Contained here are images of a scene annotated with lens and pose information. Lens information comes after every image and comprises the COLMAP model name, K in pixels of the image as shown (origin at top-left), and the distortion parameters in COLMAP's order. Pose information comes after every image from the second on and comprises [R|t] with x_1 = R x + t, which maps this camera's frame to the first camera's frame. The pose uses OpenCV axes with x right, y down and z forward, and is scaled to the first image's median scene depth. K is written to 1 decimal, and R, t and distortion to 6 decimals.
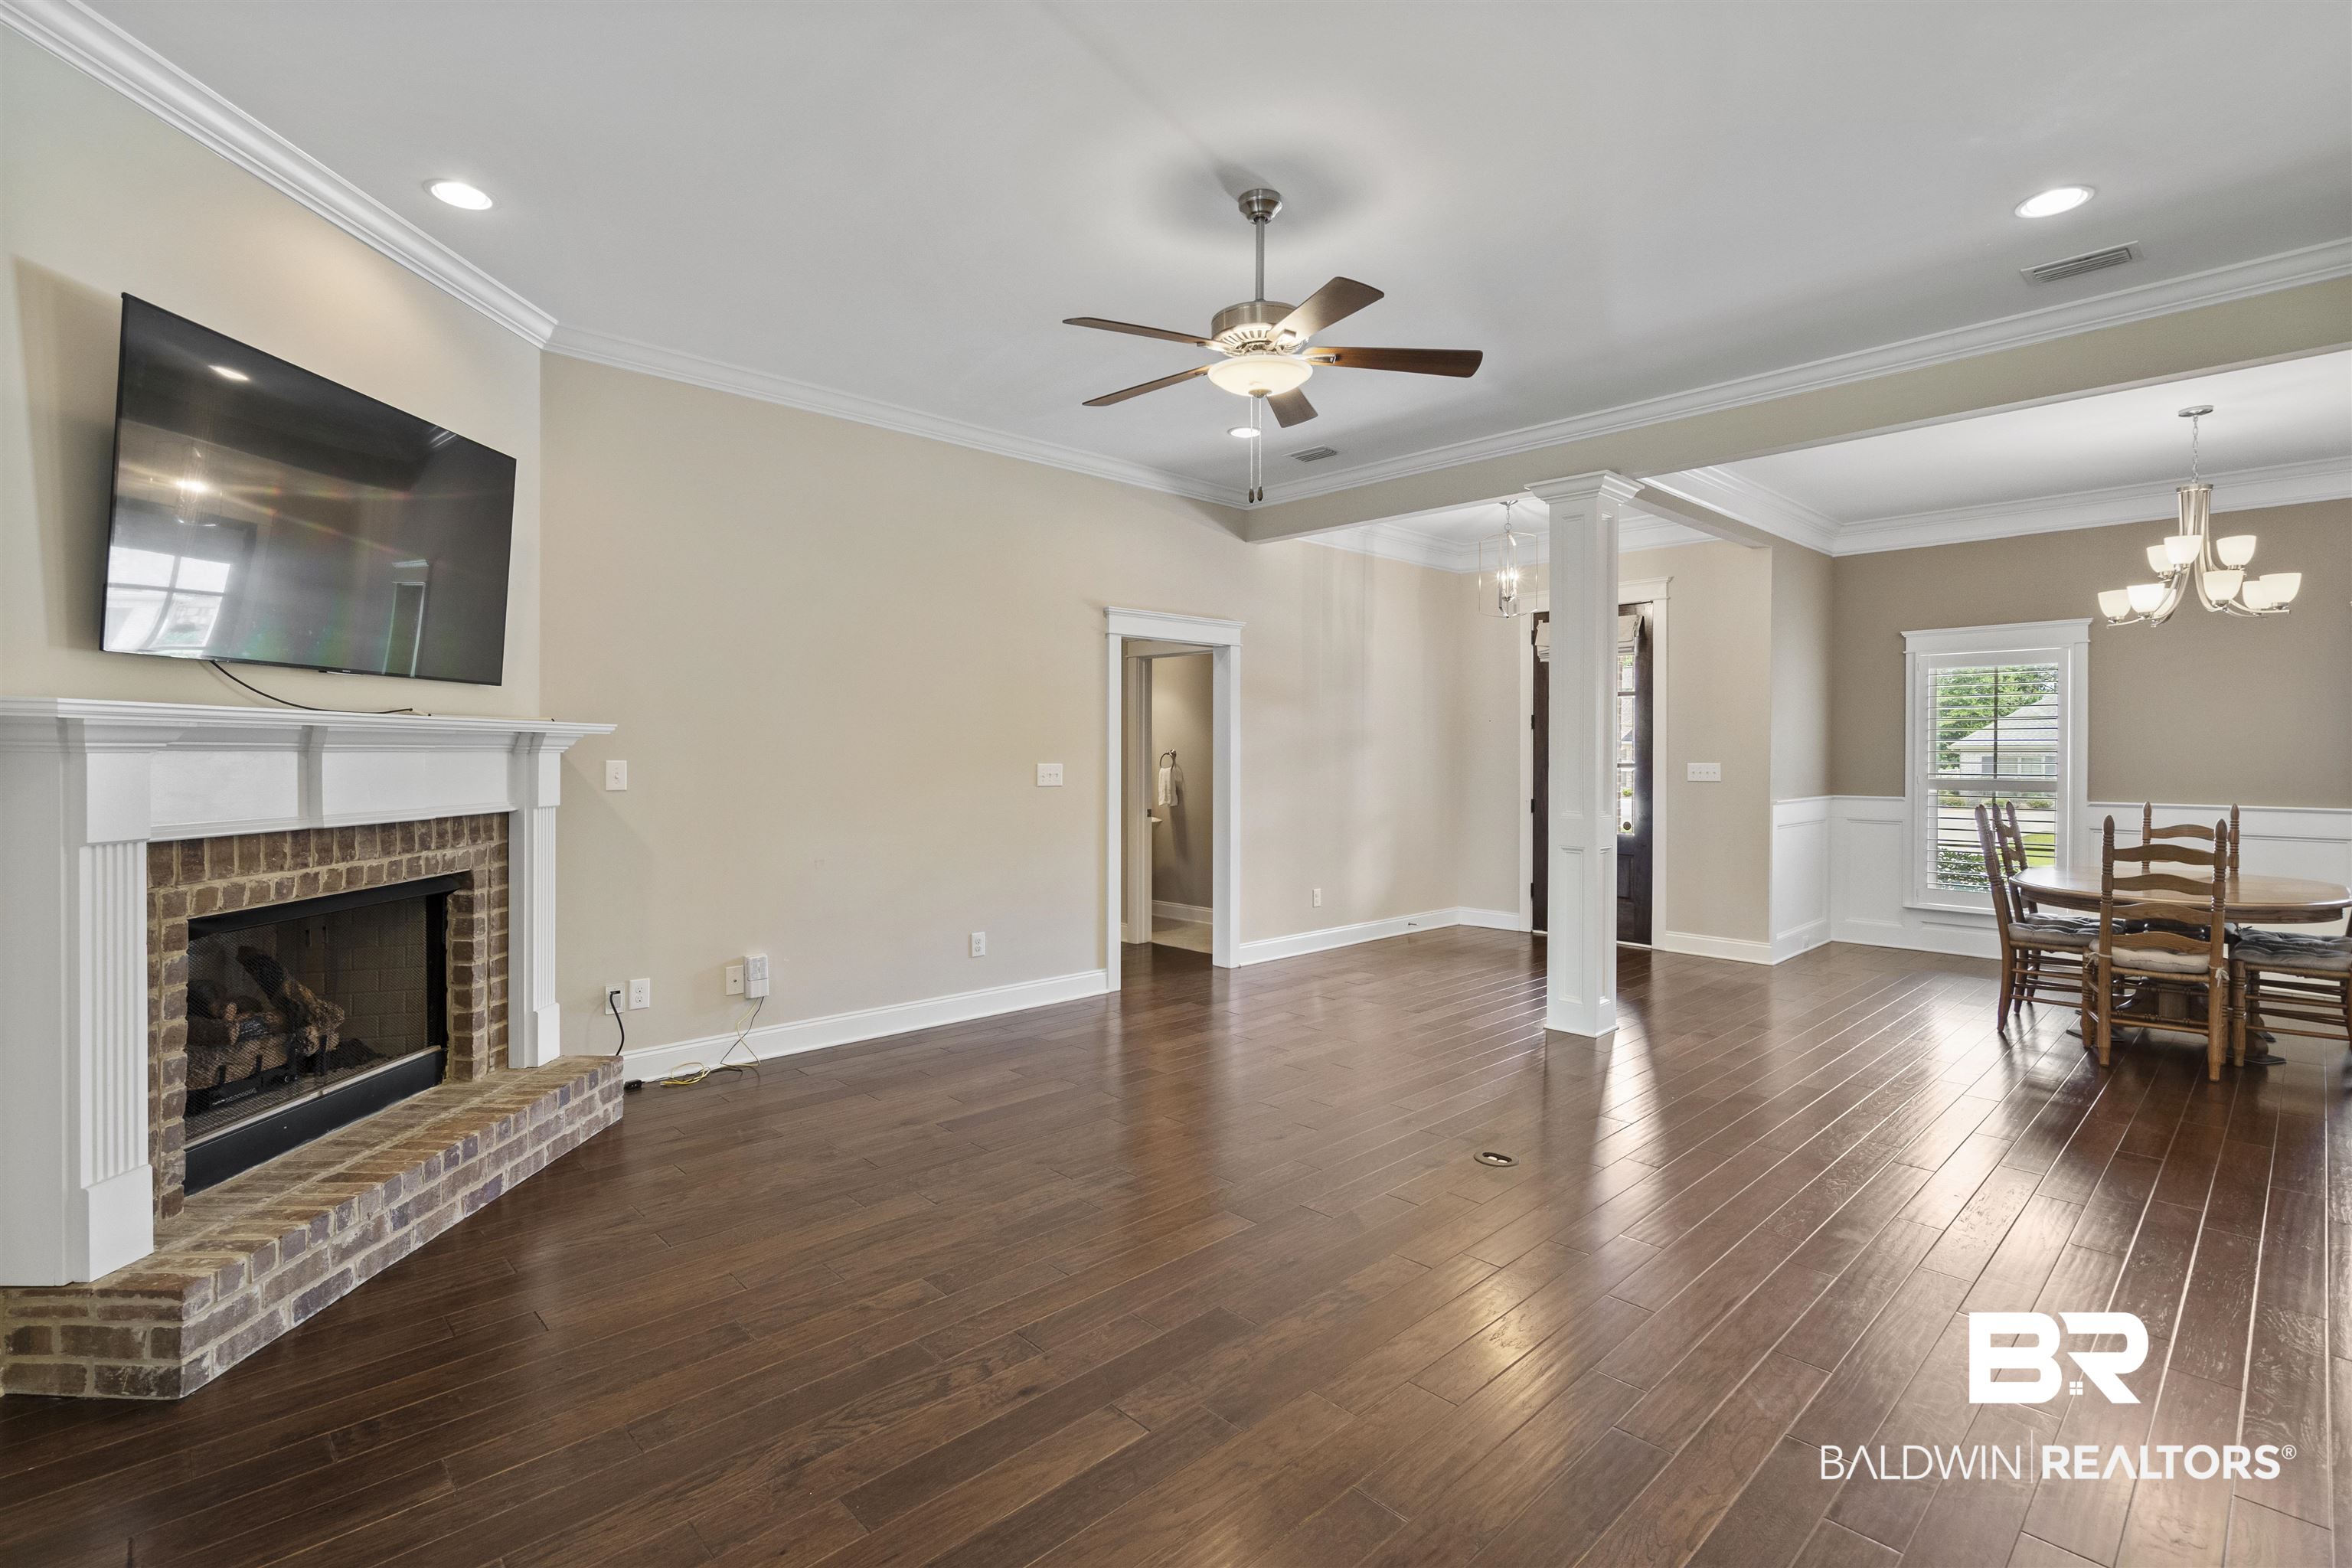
lens RADIAL K [[1090.0, 0, 1166.0], [0, 1090.0, 763.8], [0, 0, 1]] dist [-0.000184, 0.000831]
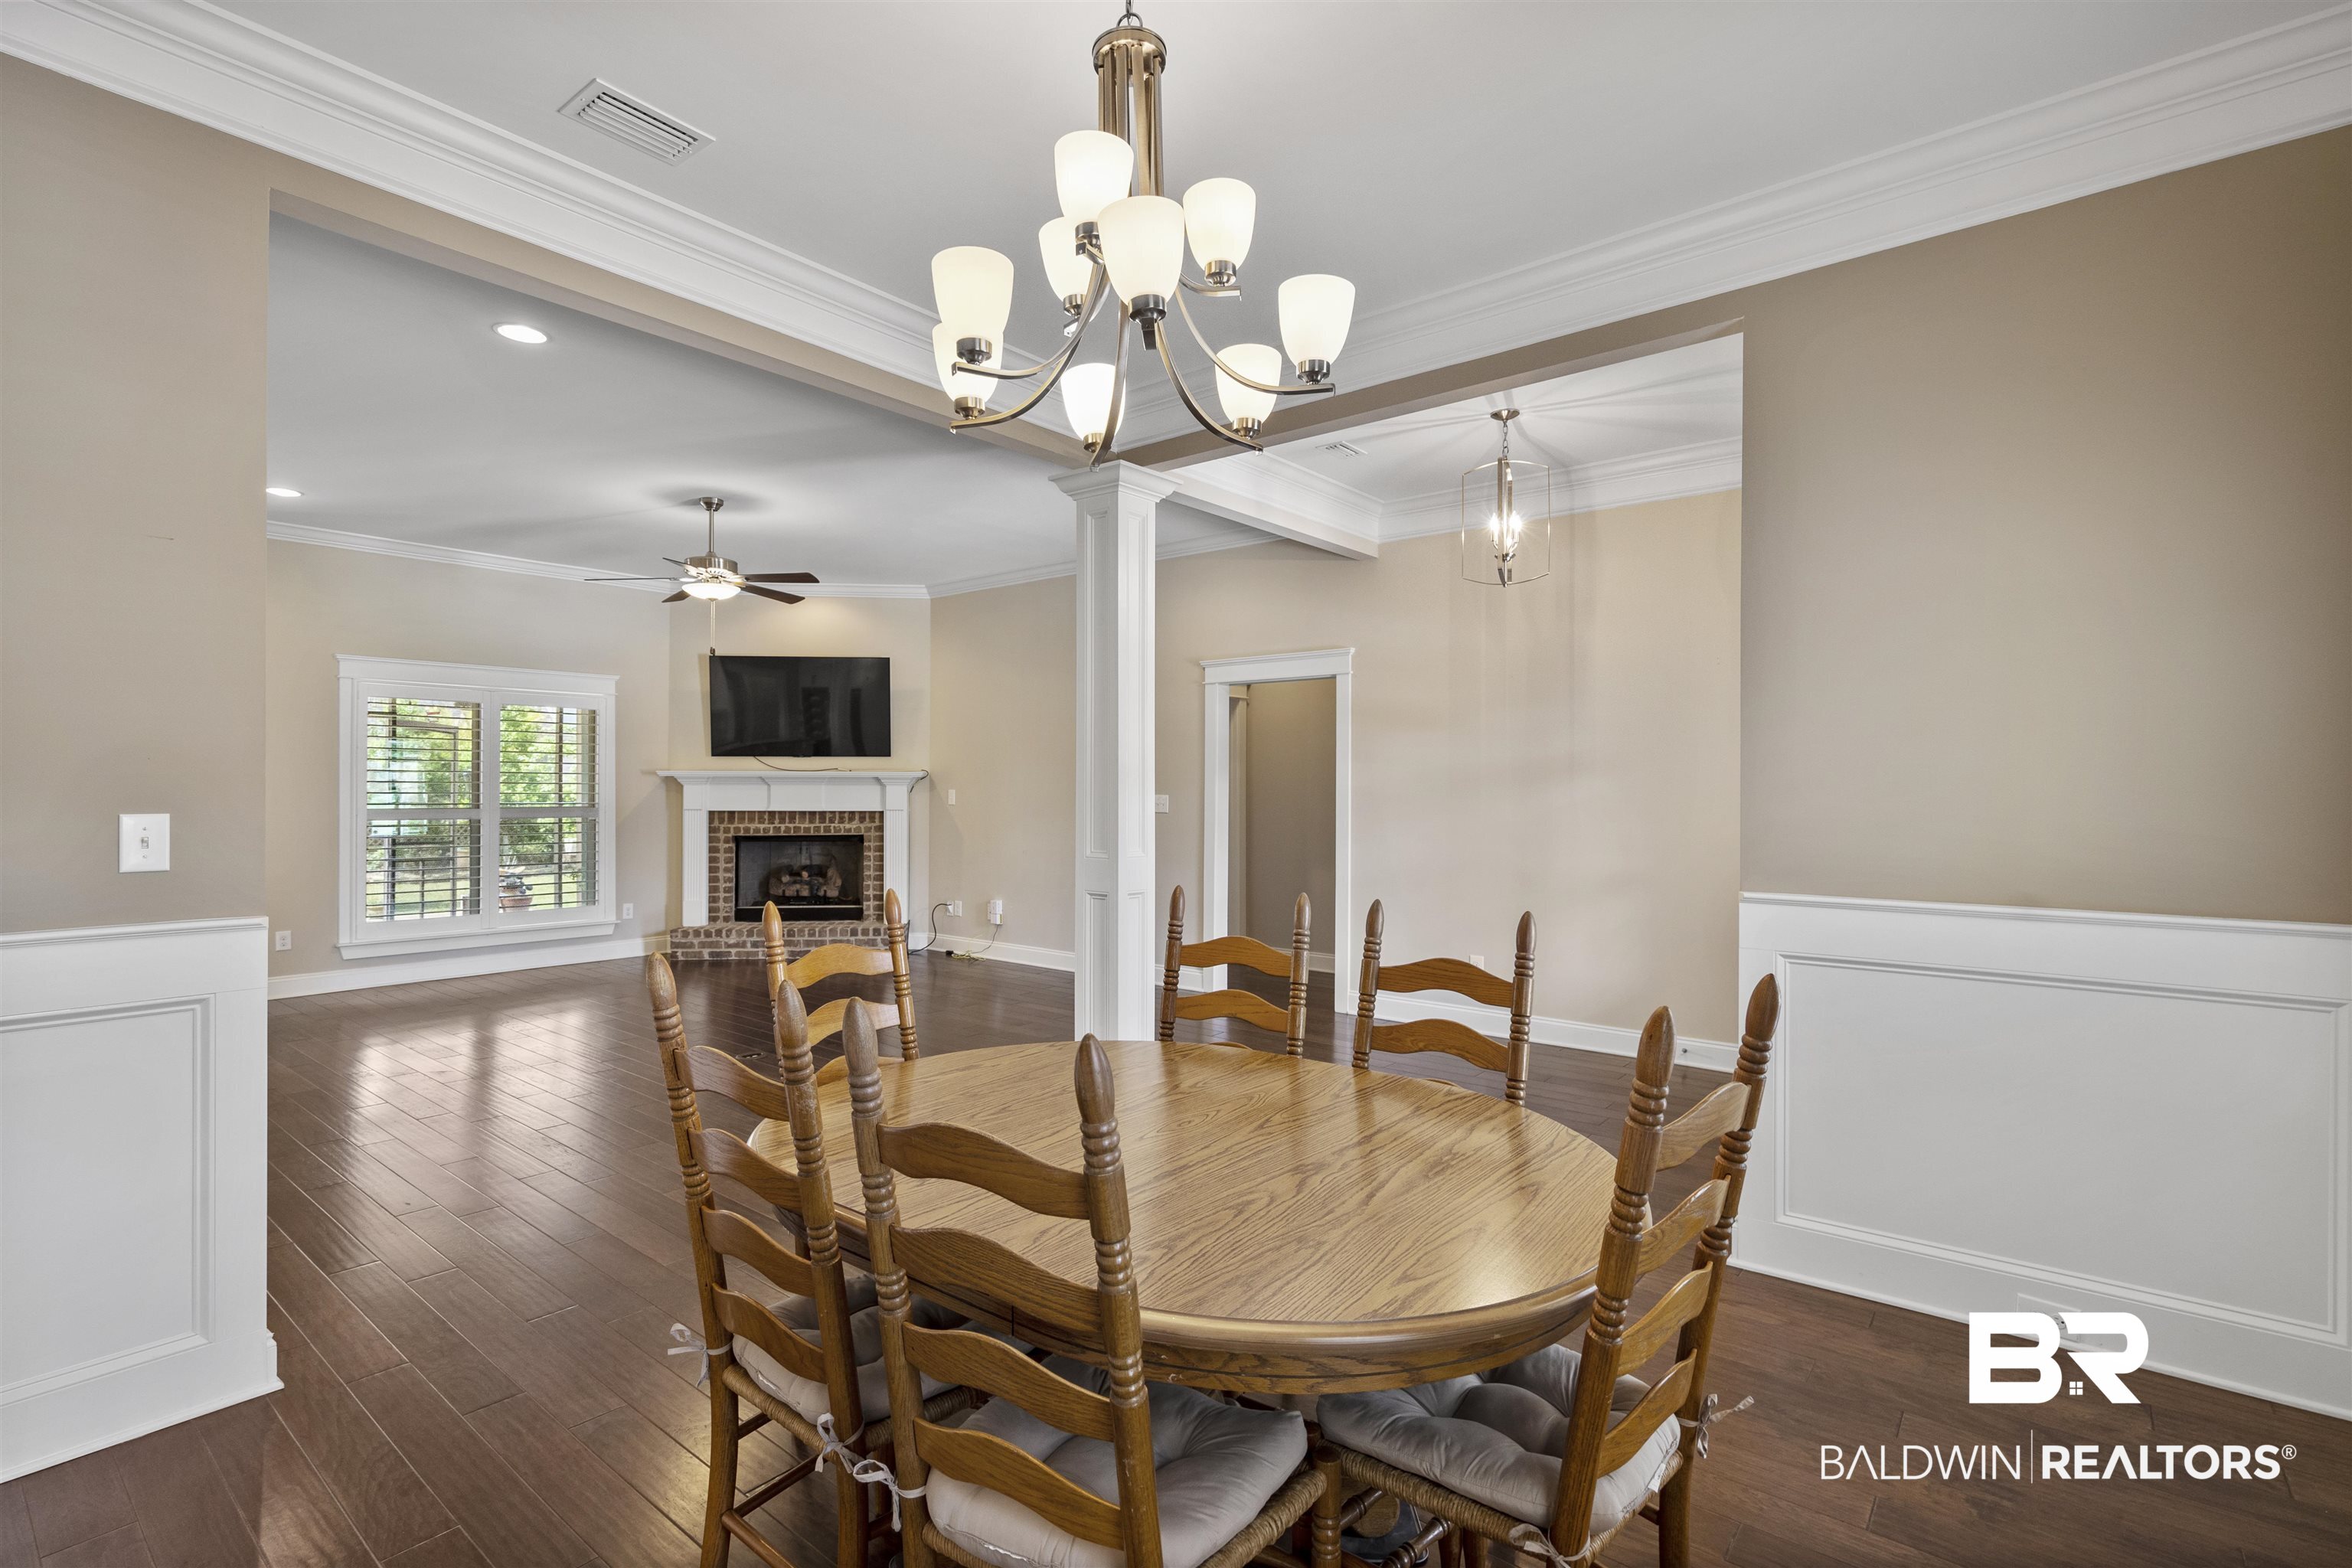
lens RADIAL K [[1090.0, 0, 1151.5], [0, 1090.0, 785.9], [0, 0, 1]] dist [-0.000184, 0.000831]
pose [[0.120514, -0.003999, -0.992704, 2.009990], [-0.014020, 0.999885, -0.005730, -0.005336], [0.992613, 0.014609, 0.120444, 1.470497]]
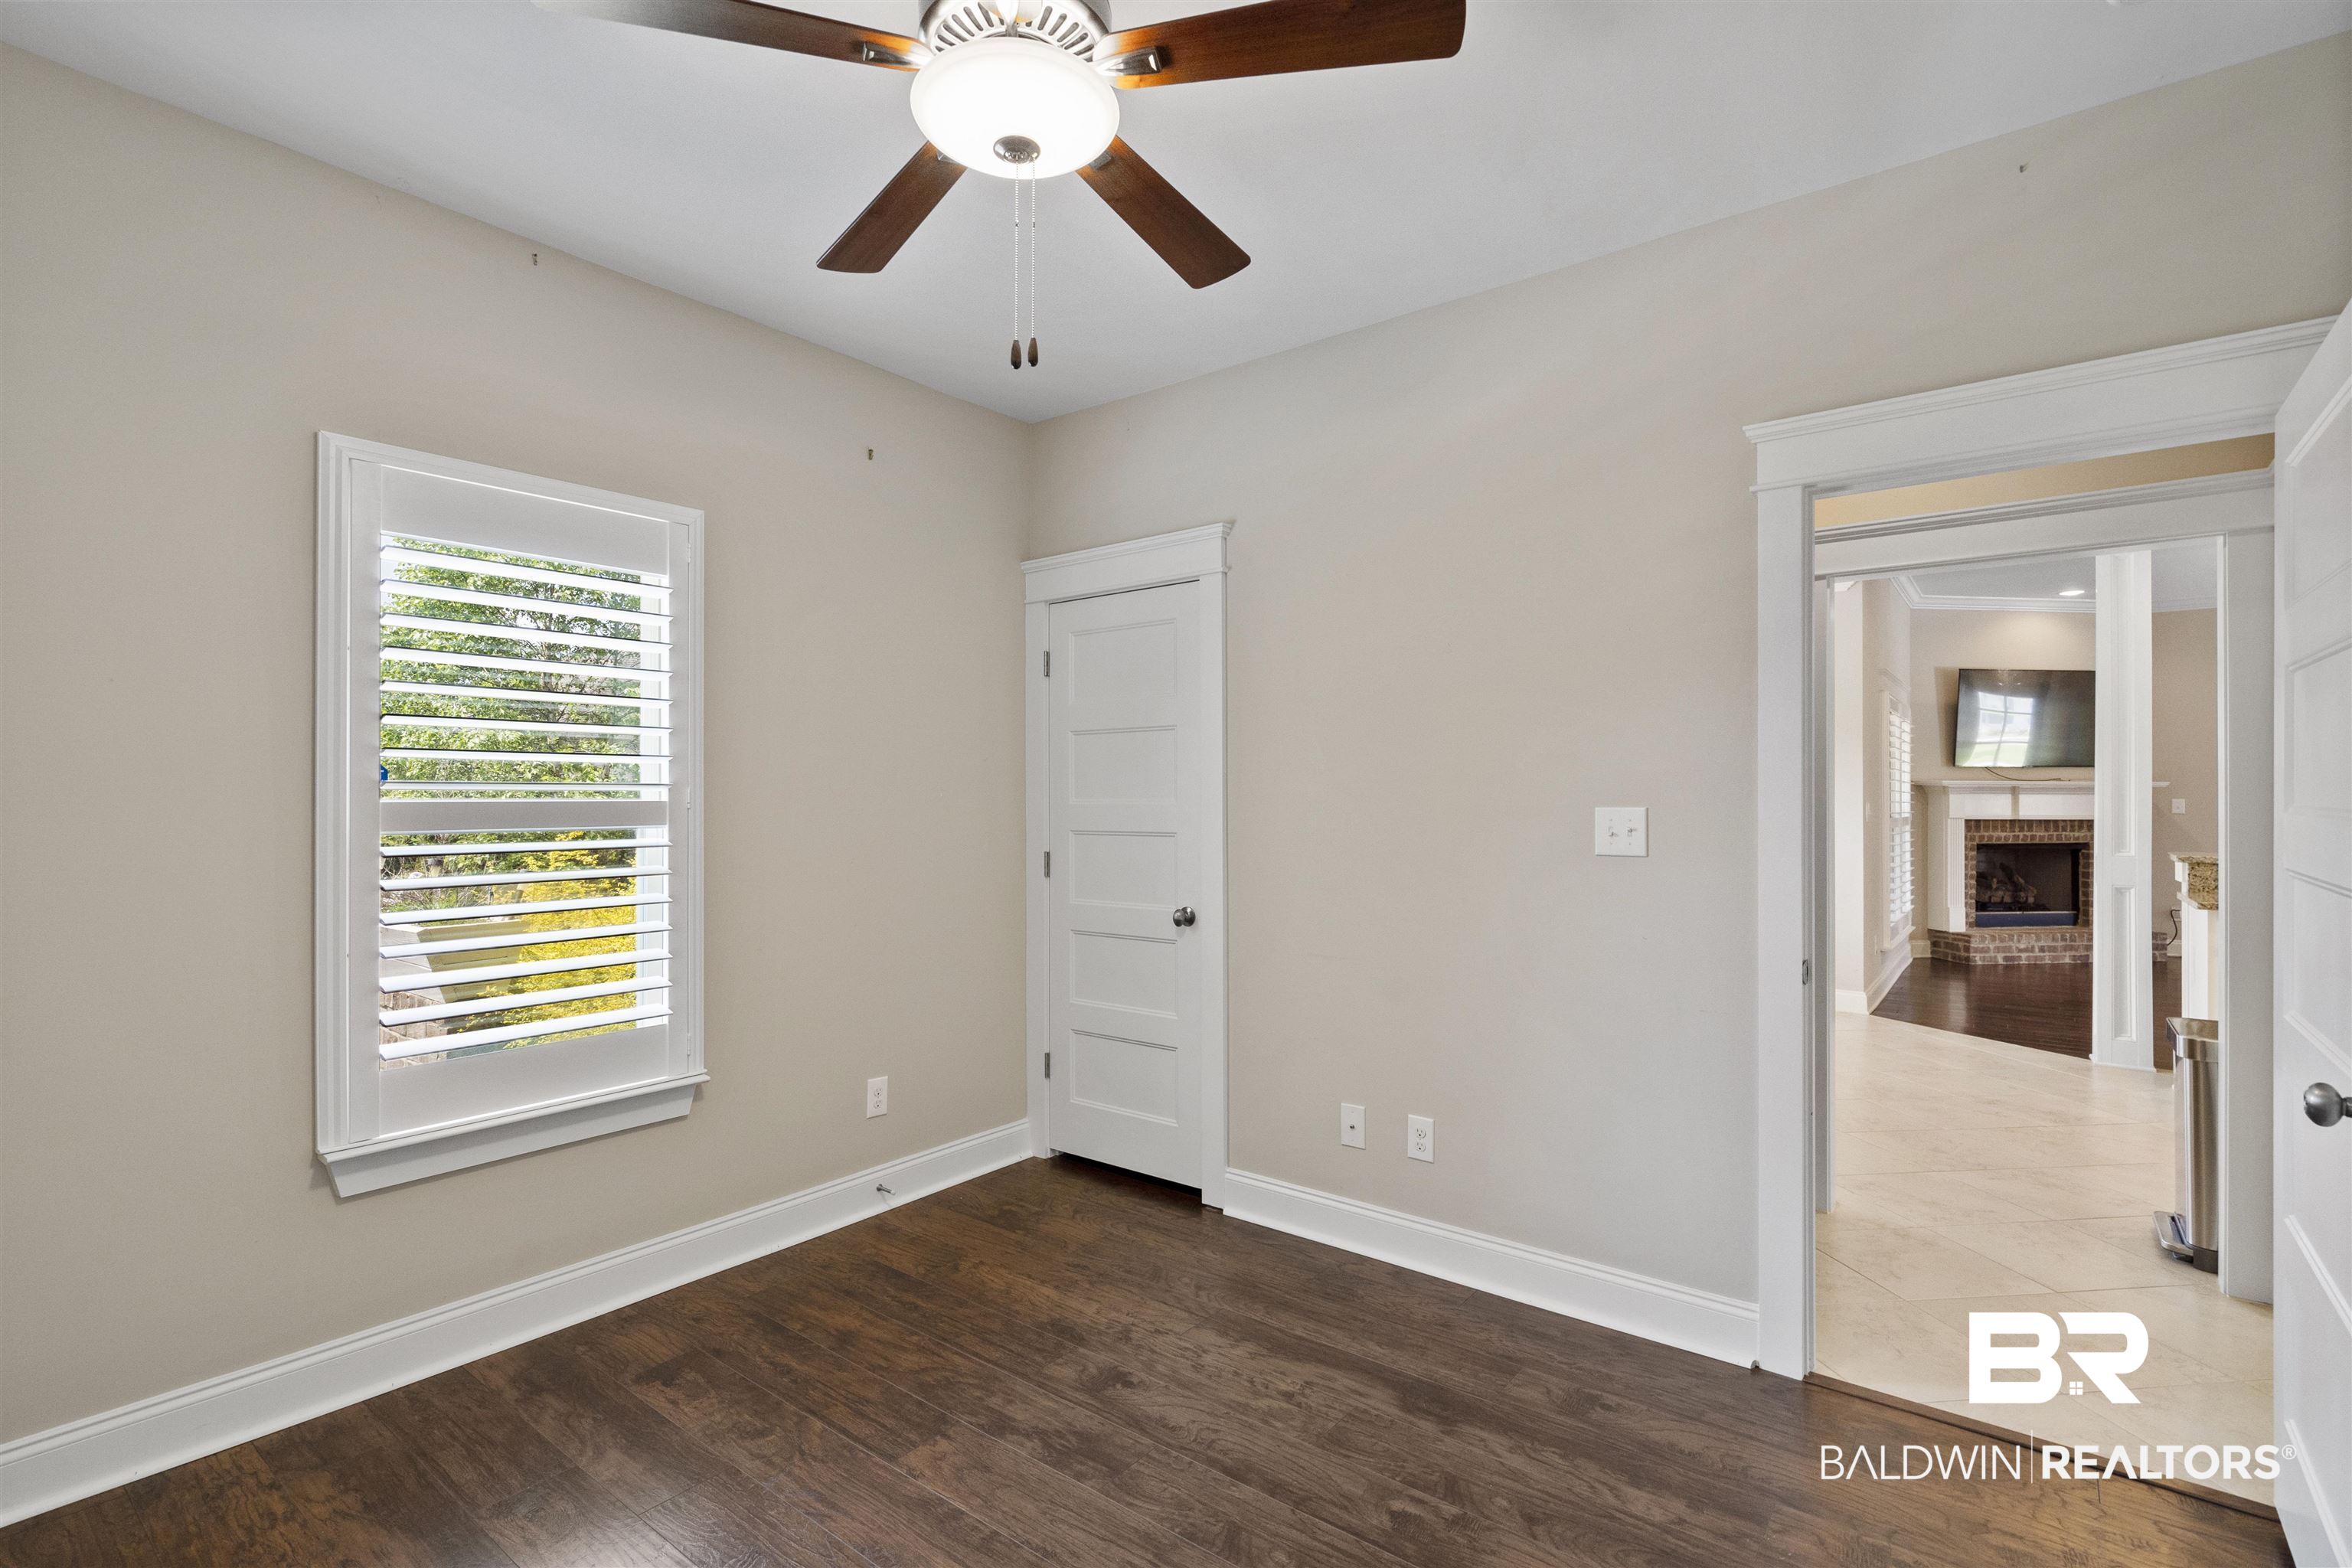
lens RADIAL K [[1090.0, 0, 1172.1], [0, 1090.0, 791.8], [0, 0, 1]] dist [-0.000184, 0.000831]
pose [[0.143291, -0.008481, -0.989644, 1.672797], [-0.011712, 0.999879, -0.010264, 0.035998], [0.989611, 0.013062, 0.143175, -1.564390]]
